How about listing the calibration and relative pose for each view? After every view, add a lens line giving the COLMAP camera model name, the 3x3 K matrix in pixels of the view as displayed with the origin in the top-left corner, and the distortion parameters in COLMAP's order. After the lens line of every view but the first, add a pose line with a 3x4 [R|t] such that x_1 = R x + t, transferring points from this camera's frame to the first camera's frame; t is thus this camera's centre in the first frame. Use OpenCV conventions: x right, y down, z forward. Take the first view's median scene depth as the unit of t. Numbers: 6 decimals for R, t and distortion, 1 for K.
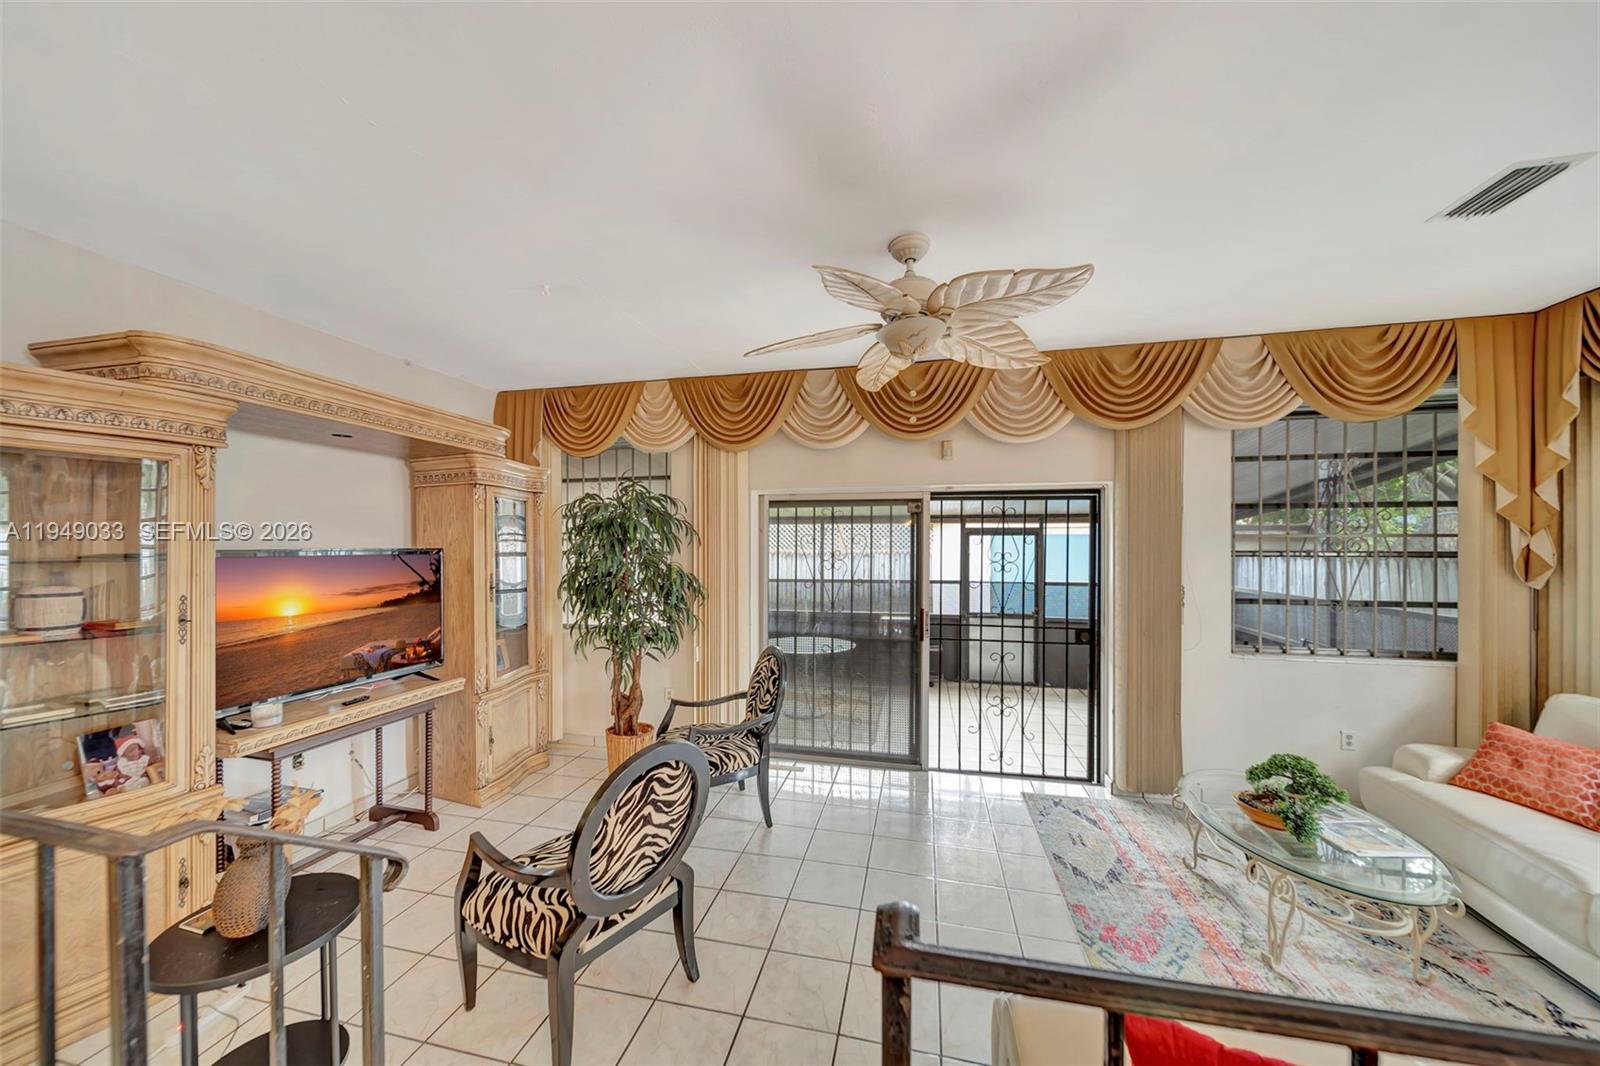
lens RADIAL K [[567.9, 0, 790.4], [0, 567.9, 537.6], [0, 0, 1]] dist [0.001657, -0.001921]
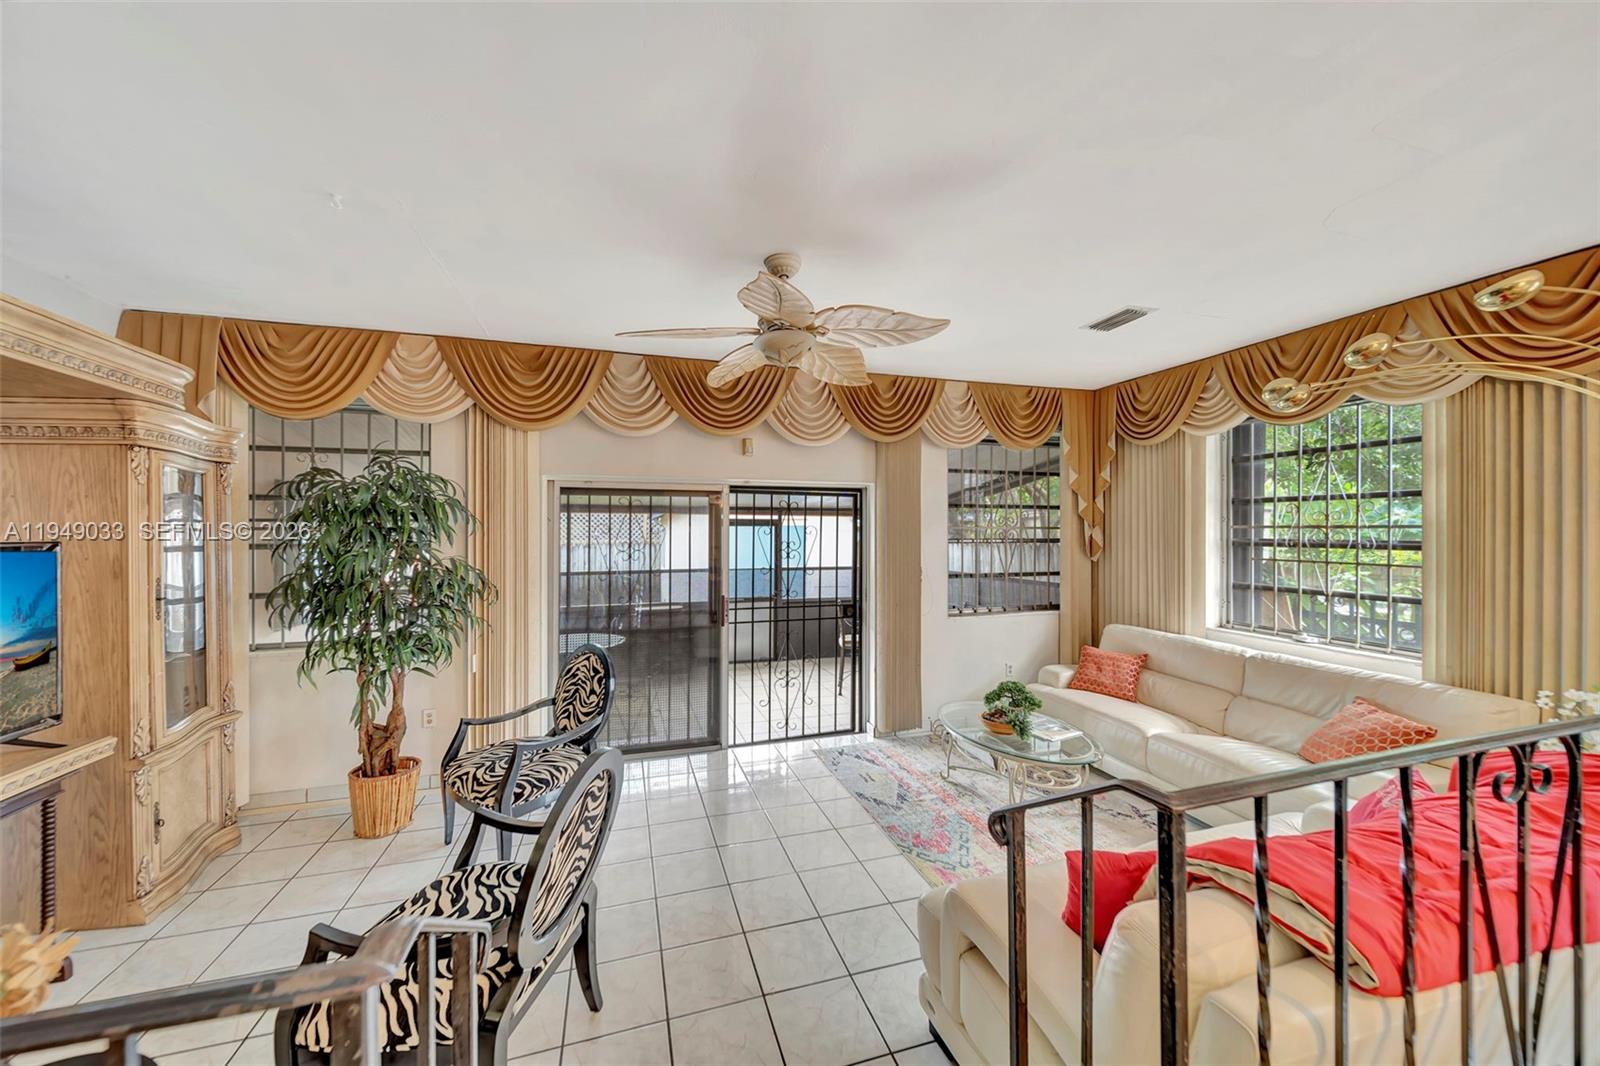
lens RADIAL K [[568.0, 0, 791.8], [0, 568.0, 525.9], [0, 0, 1]] dist [-0.000784, -0.000185]
pose [[0.863677, 0.006273, 0.504007, -0.198446], [-0.004915, 0.999980, -0.004025, -0.000375], [-0.504022, 0.000999, 0.863690, 0.025313]]
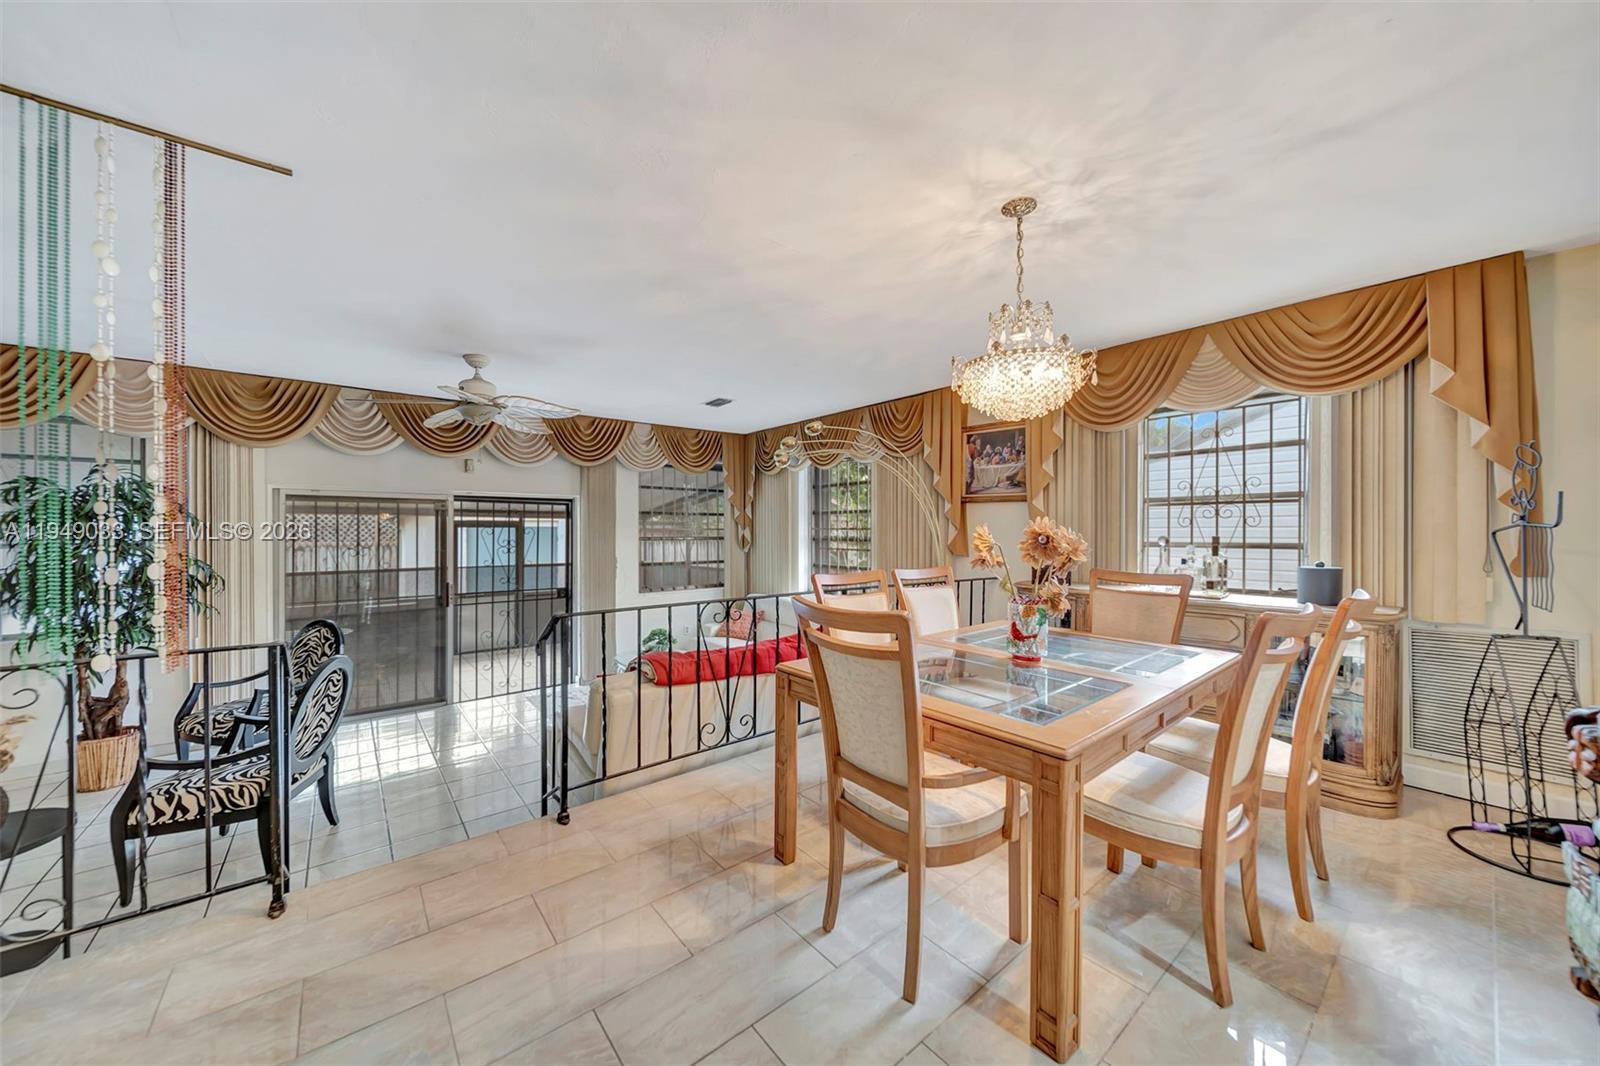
lens RADIAL K [[561.1, 0, 793.6], [0, 561.1, 532.1], [0, 0, 1]] dist [0.000621, -0.001878]
pose [[0.613136, -0.000159, 0.789977, -0.324588], [-0.004007, 0.999986, 0.003311, -0.000784], [-0.789967, -0.005196, 0.613127, -0.468546]]
